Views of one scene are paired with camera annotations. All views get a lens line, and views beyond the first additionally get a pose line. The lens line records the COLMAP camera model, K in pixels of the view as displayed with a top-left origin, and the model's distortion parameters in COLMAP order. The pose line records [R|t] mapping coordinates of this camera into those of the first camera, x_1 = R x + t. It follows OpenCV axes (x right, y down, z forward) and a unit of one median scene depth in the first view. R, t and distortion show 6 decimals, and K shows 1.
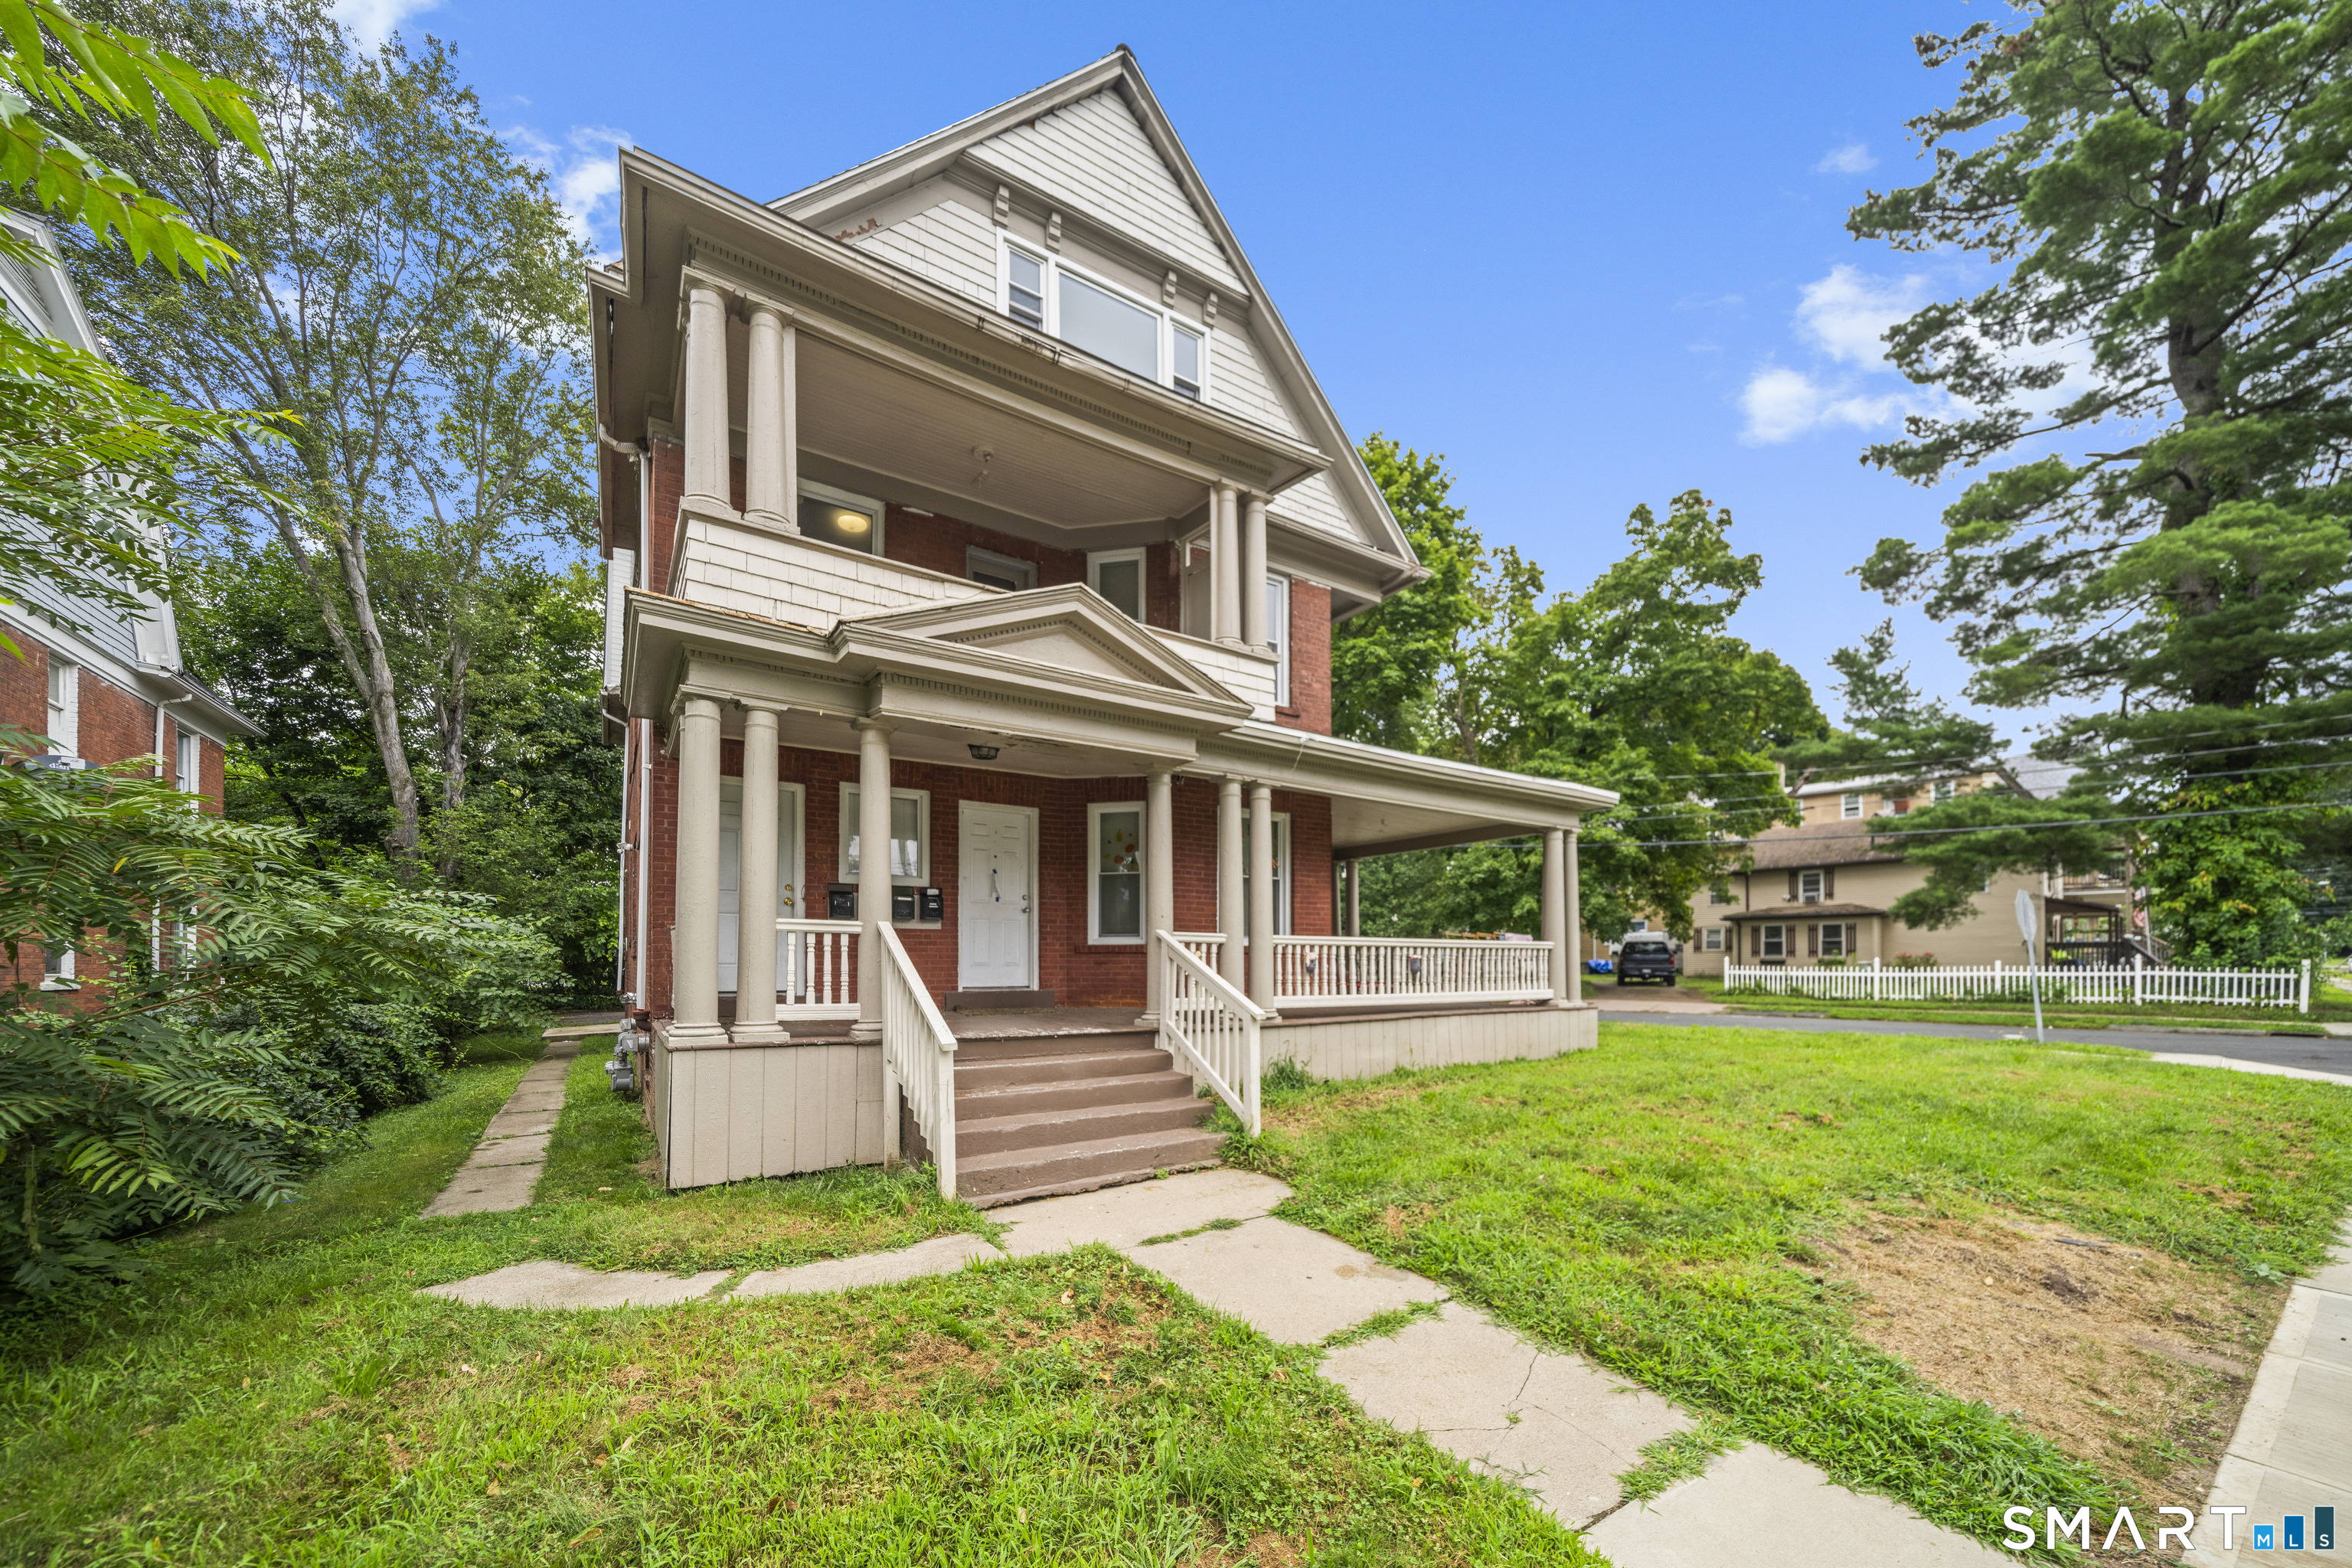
lens RADIAL K [[850.0, 0, 1189.8], [0, 850.0, 788.1], [0, 0, 1]] dist [-0.000855, -0.000005]
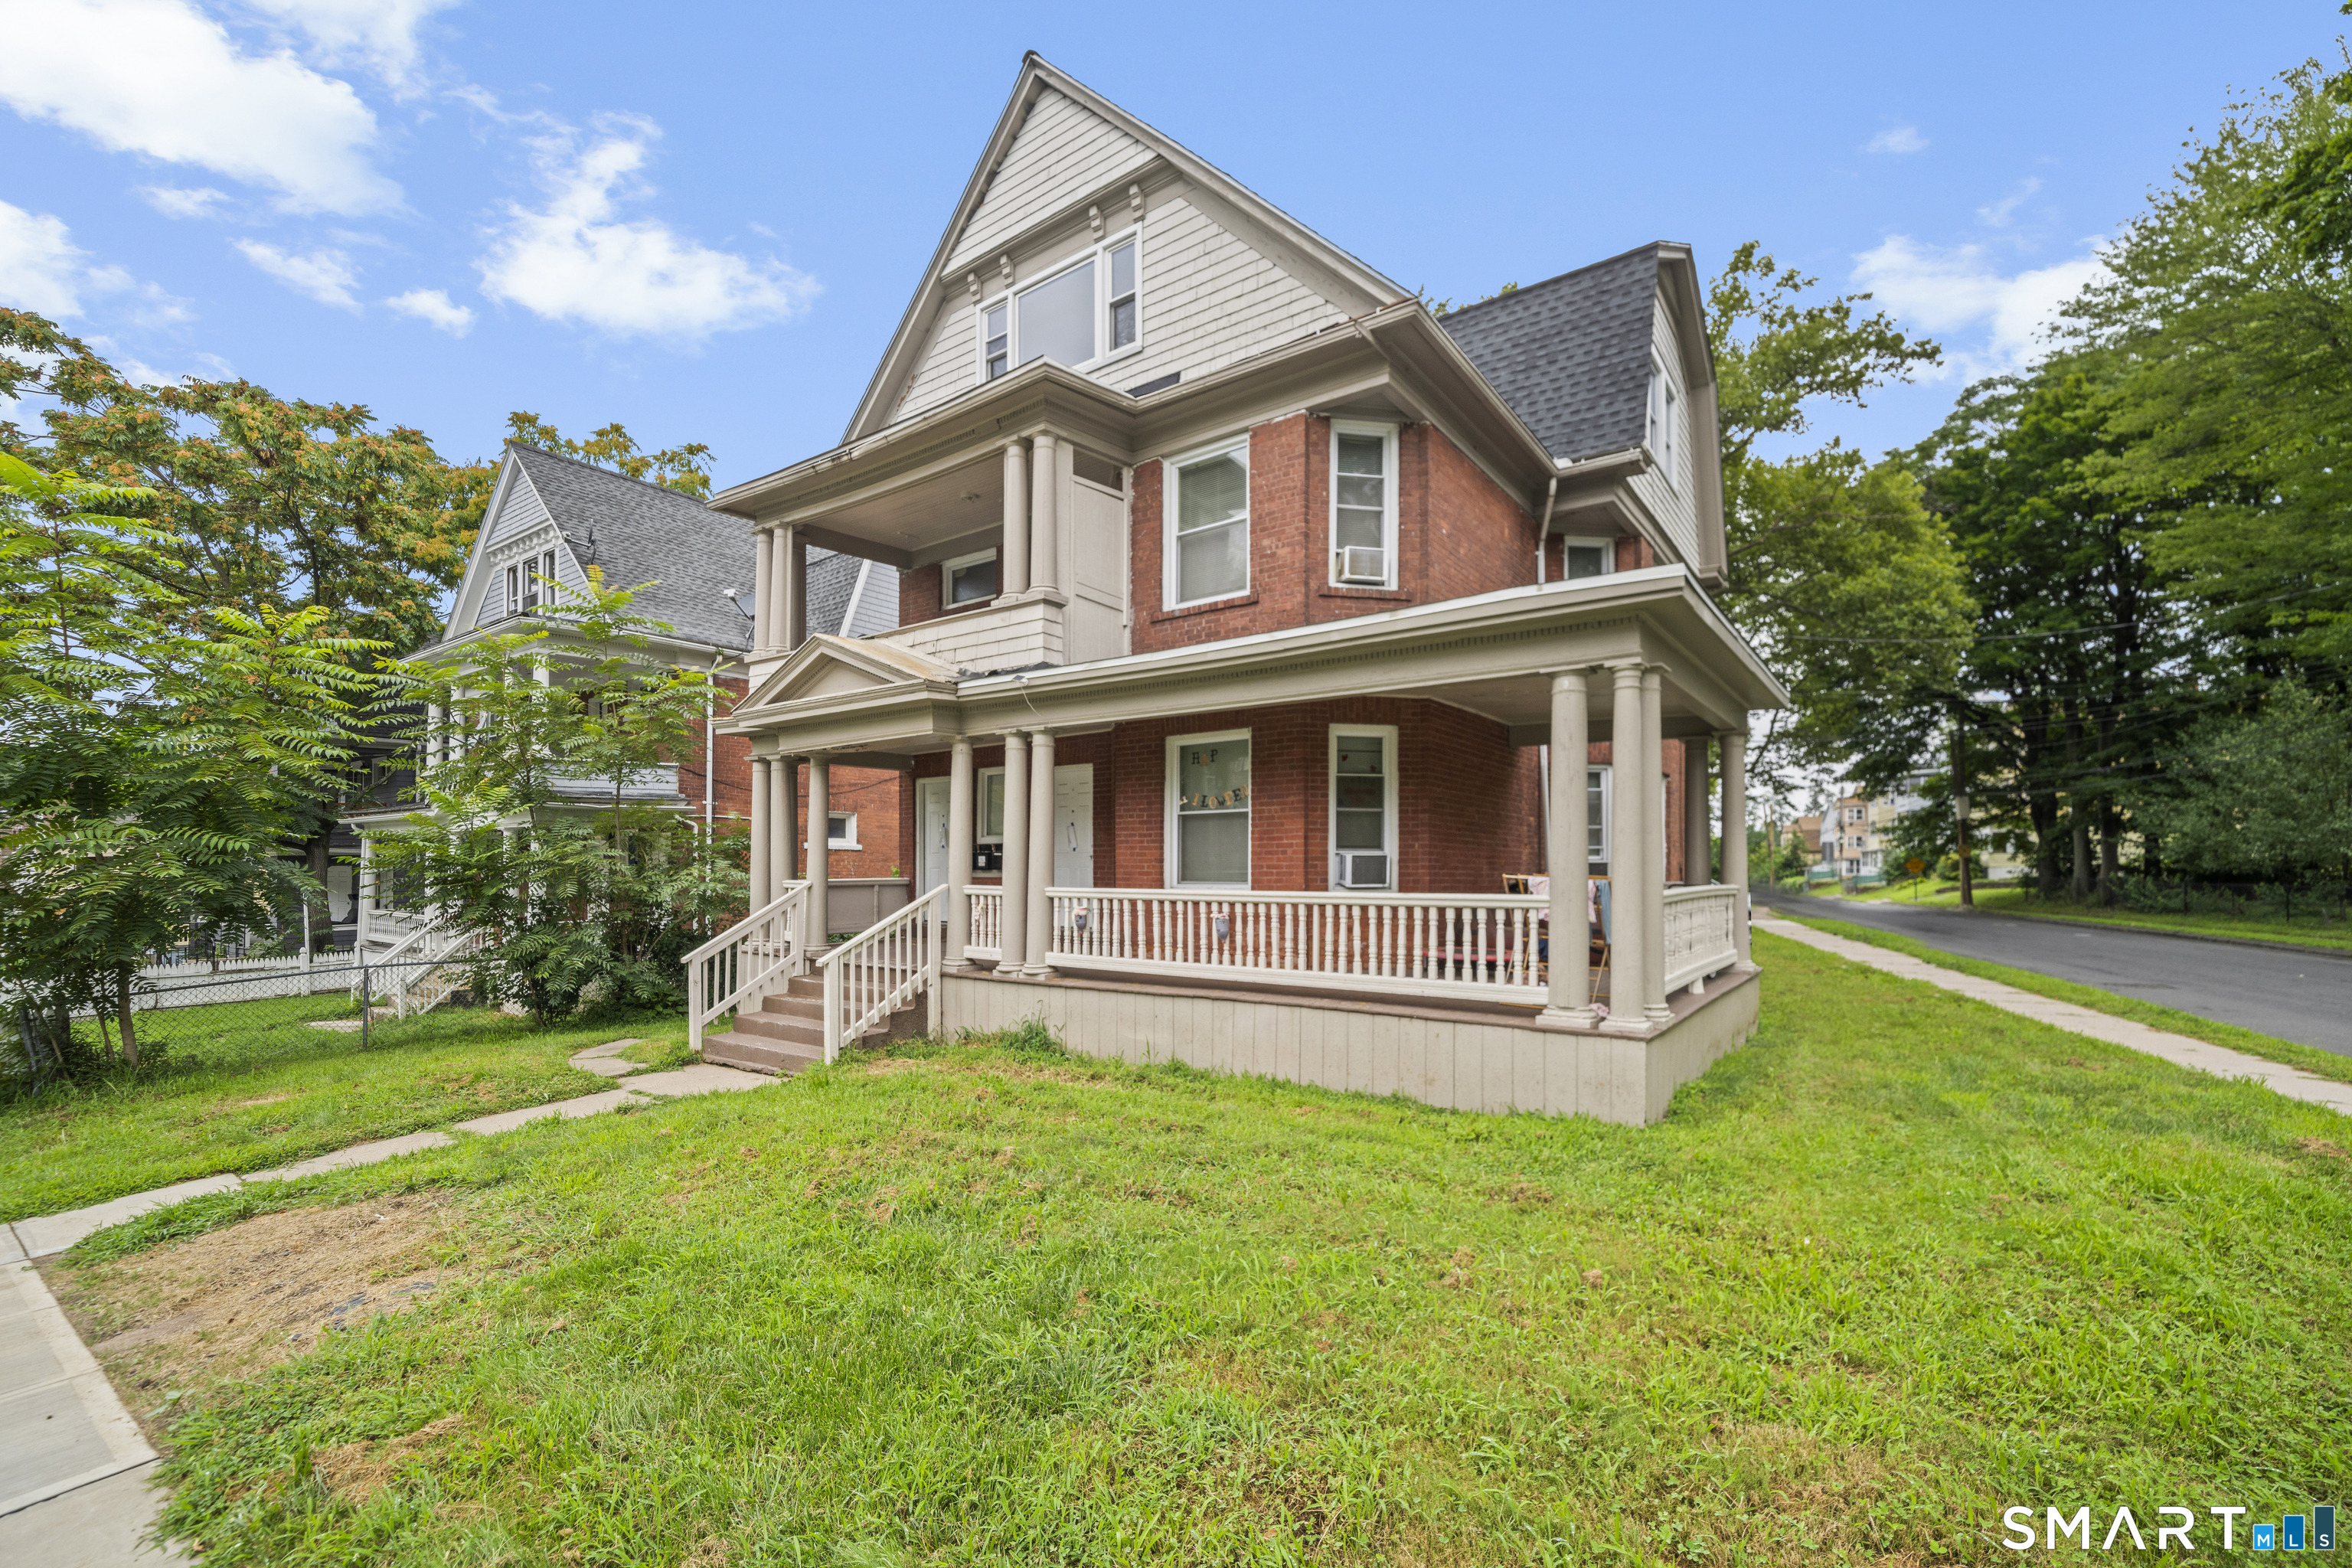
lens RADIAL K [[959.6, 0, 1176.0], [0, 959.6, 784.0], [0, 0, 1]] dist [0.001352, 0.000082]
pose [[0.353960, -0.128356, -0.926411, 0.929329], [0.151472, 0.985328, -0.078645, 0.133687], [0.922913, -0.112488, 0.368209, 0.611124]]
